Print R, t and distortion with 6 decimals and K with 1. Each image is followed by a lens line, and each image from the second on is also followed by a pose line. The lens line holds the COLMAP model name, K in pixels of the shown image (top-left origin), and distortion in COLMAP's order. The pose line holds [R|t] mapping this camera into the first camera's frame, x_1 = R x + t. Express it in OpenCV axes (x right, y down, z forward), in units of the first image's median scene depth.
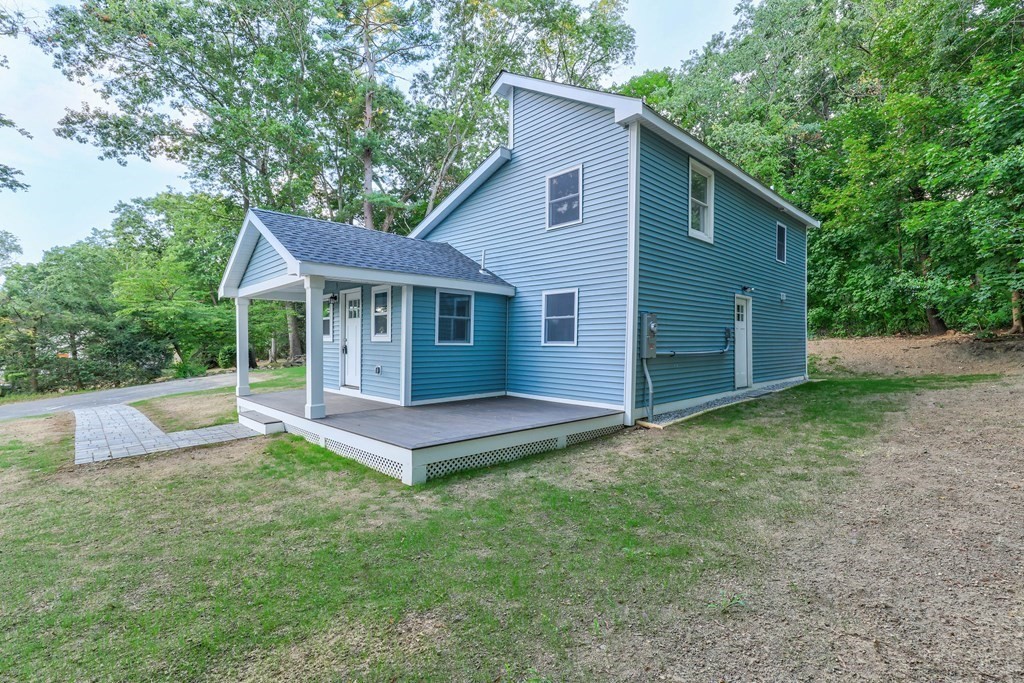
lens RADIAL K [[465.3, 0, 506.0], [0, 465.3, 341.0], [0, 0, 1]] dist [-0.008007, 0.004971]
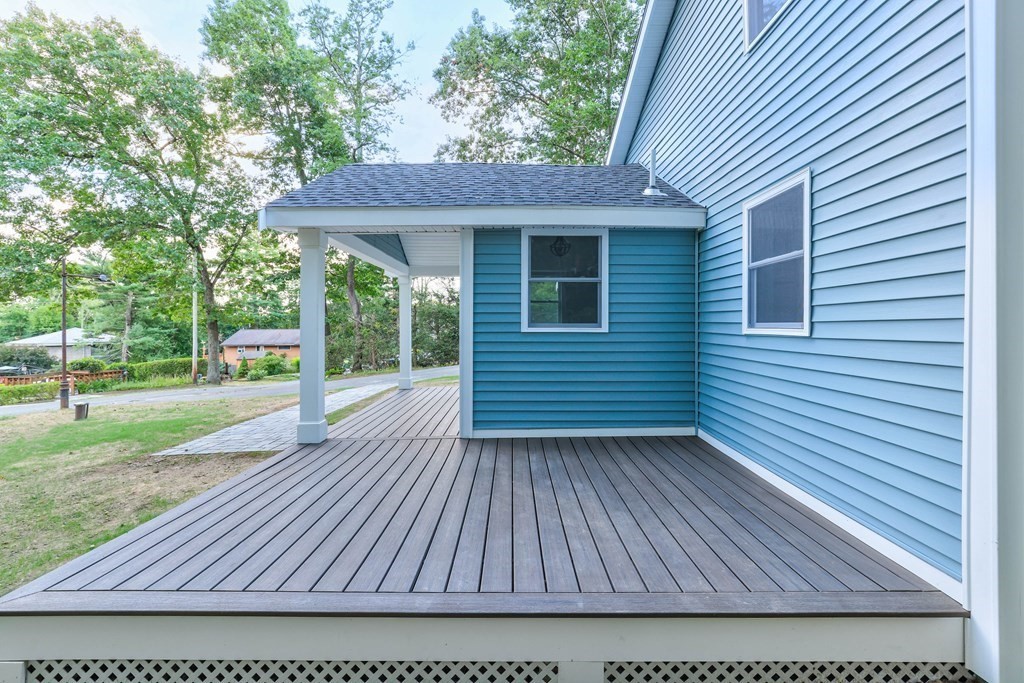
lens RADIAL K [[465.3, 0, 531.1], [0, 465.3, 309.4], [0, 0, 1]] dist [-0.008007, 0.004971]
pose [[0.732350, -0.027484, -0.680374, 0.101686], [0.005108, 0.999379, -0.034871, 0.000857], [0.680909, 0.022062, 0.732035, 0.262845]]
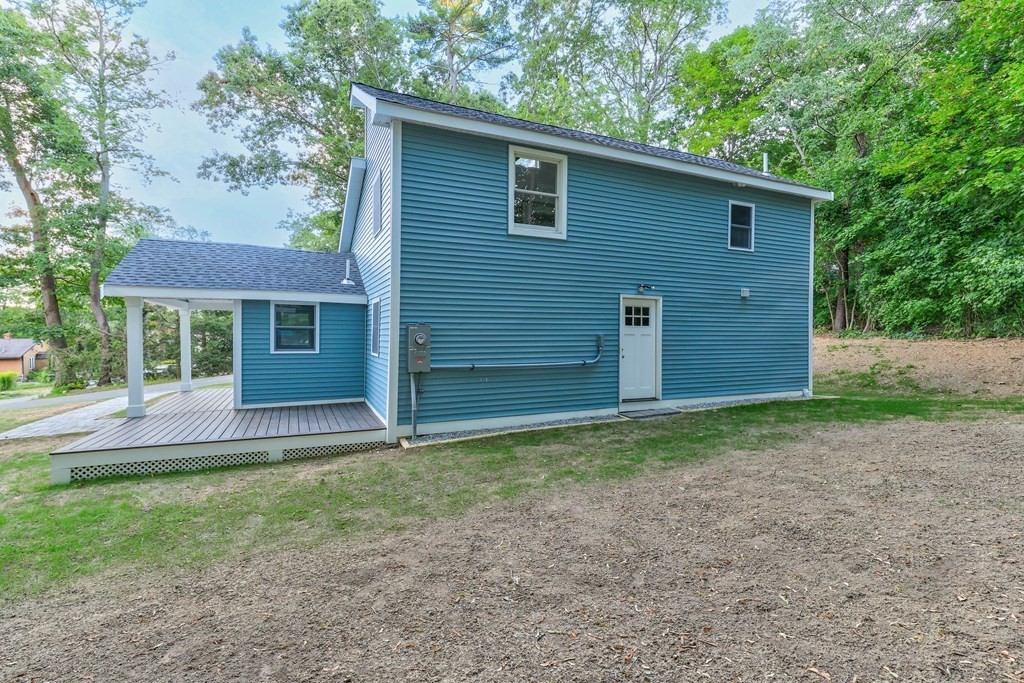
lens RADIAL K [[465.3, 0, 528.9], [0, 465.3, 334.8], [0, 0, 1]] dist [-0.008007, 0.004971]
pose [[0.947698, 0.002912, -0.319155, 0.329227], [-0.001121, 0.999983, 0.005796, -0.017588], [0.319167, -0.005136, 0.947685, 0.076271]]
